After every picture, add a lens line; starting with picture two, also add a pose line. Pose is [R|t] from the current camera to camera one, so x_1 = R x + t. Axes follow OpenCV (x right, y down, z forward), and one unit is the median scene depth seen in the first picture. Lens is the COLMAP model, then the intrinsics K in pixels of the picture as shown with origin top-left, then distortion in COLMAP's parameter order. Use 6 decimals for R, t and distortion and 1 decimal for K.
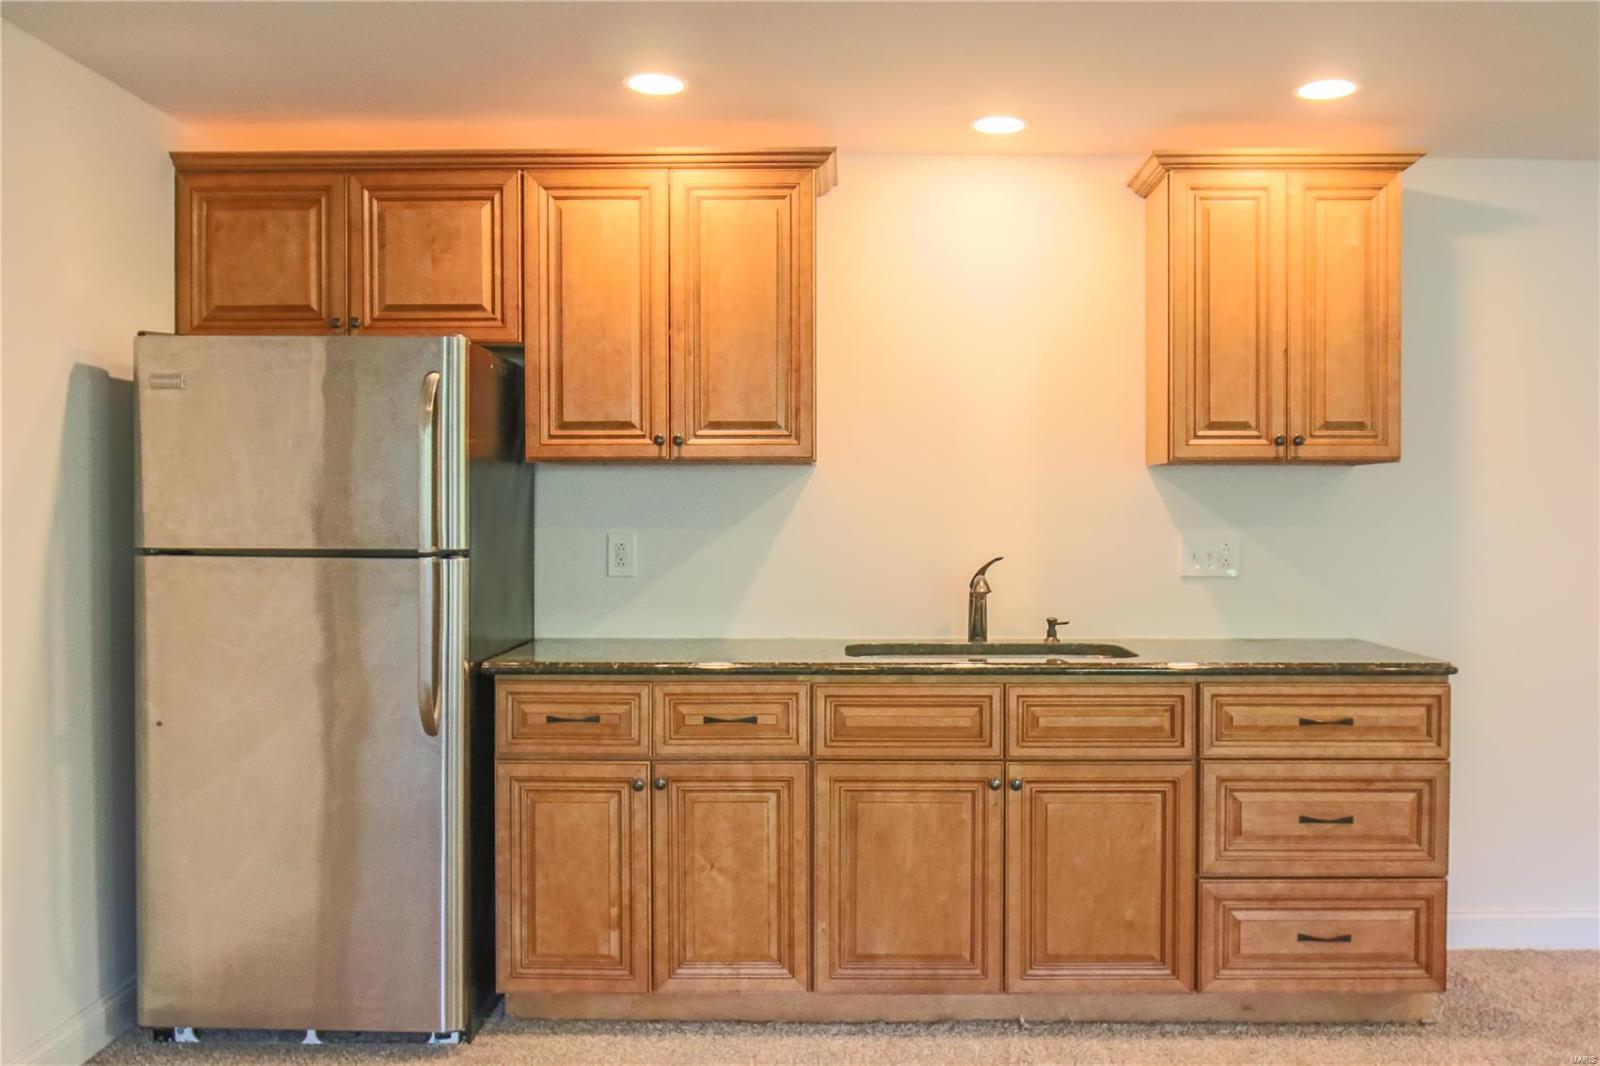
lens RADIAL K [[1361.4, 0, 842.1], [0, 1361.4, 543.7], [0, 0, 1]] dist [-0.009746, -0.011878]
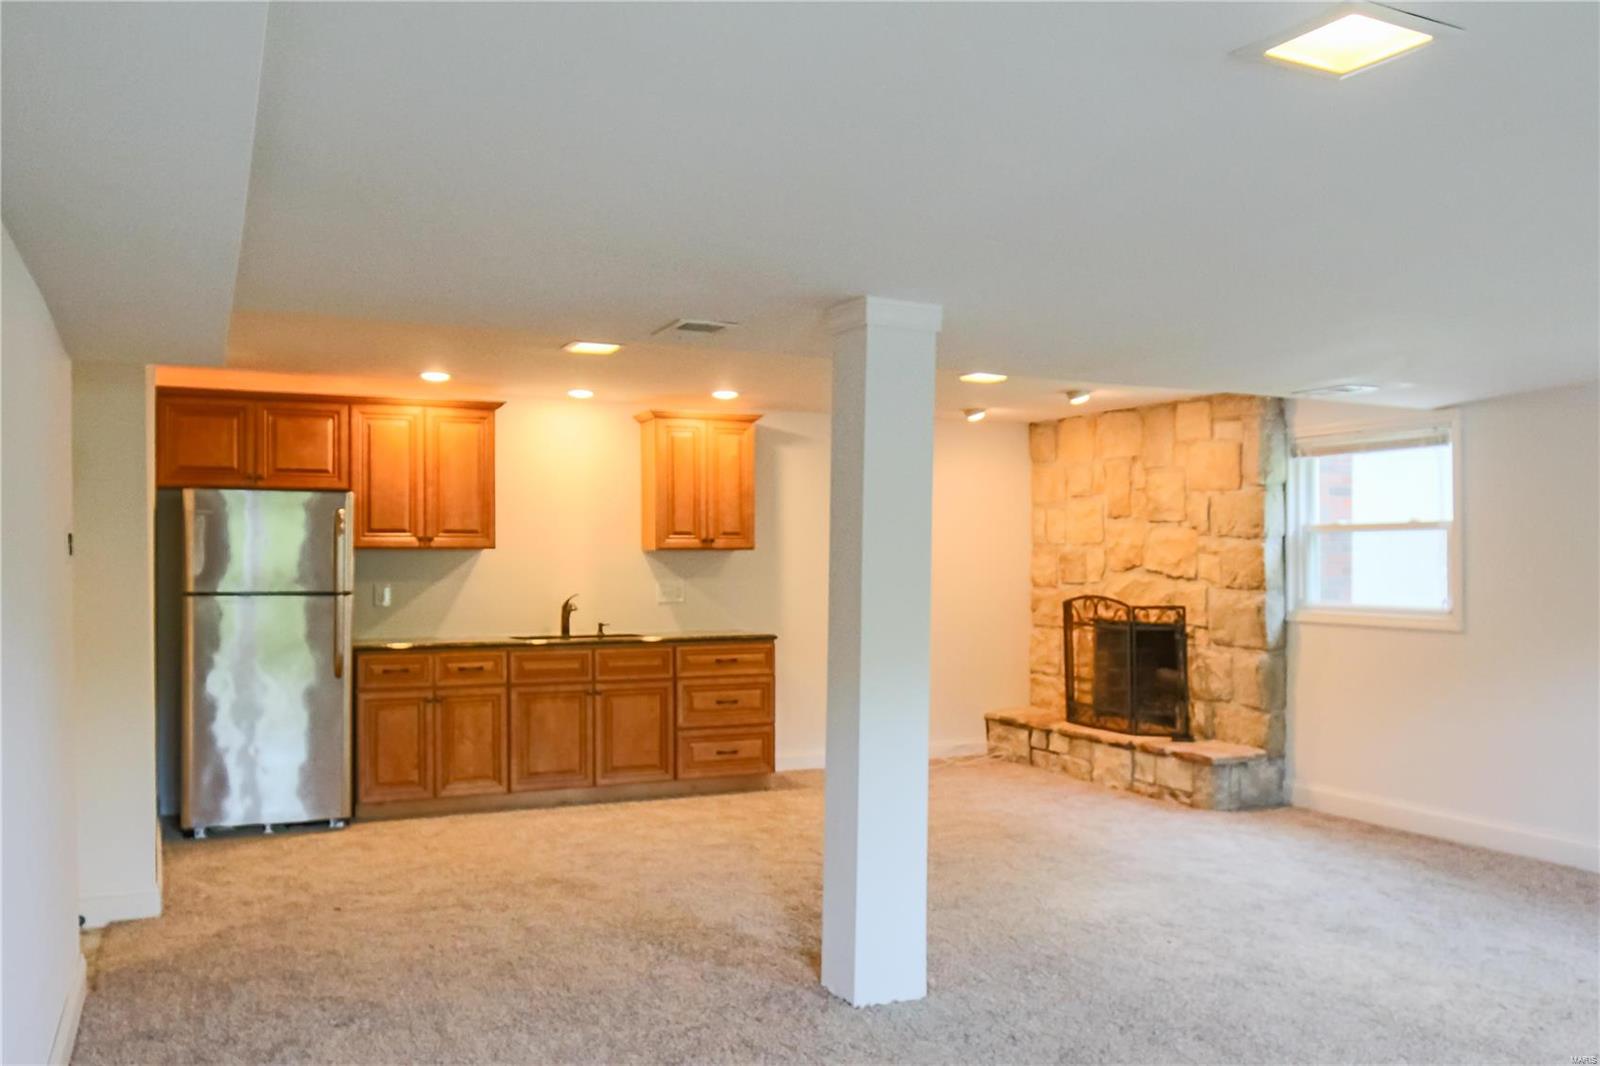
lens RADIAL K [[1361.4, 0, 800.0], [0, 1361.4, 539.9], [0, 0, 1]] dist [-0.009746, -0.011878]
pose [[0.912089, 0.005176, 0.409959, -0.495543], [0.011895, 0.999165, -0.039080, 0.014545], [-0.409819, 0.040521, 0.911267, -1.209957]]
